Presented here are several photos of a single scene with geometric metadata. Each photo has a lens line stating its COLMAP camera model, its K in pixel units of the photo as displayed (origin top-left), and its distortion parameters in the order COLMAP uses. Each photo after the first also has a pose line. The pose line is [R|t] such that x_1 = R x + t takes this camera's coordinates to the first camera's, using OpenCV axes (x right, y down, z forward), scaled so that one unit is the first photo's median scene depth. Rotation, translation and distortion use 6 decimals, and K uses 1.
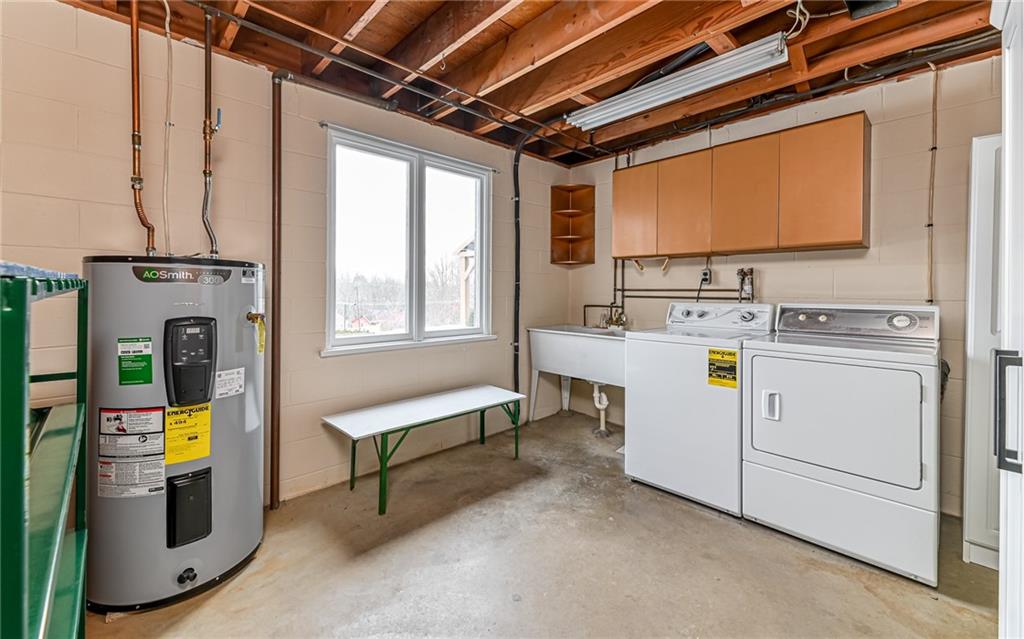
lens RADIAL K [[426.1, 0, 512.3], [0, 426.1, 294.3], [0, 0, 1]] dist [0.001346, 0.000022]
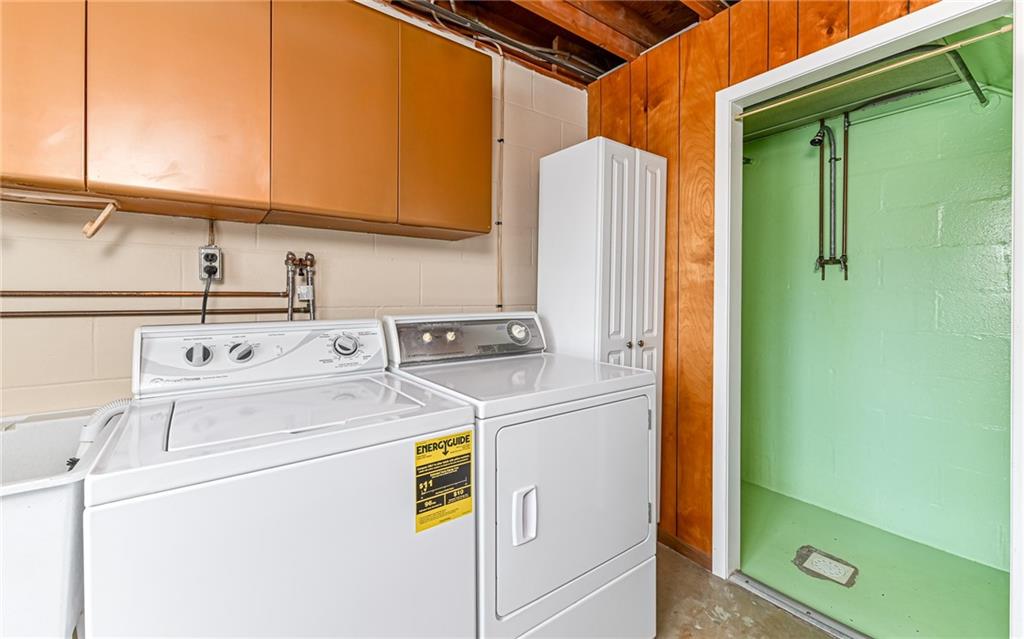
lens RADIAL K [[426.1, 0, 512.3], [0, 426.1, 294.3], [0, 0, 1]] dist [0.001346, 0.000022]
pose [[0.142761, -0.004174, 0.989748, 0.075171], [0.006826, 0.999971, 0.003233, -0.011302], [-0.989734, 0.006294, 0.142785, 0.803919]]
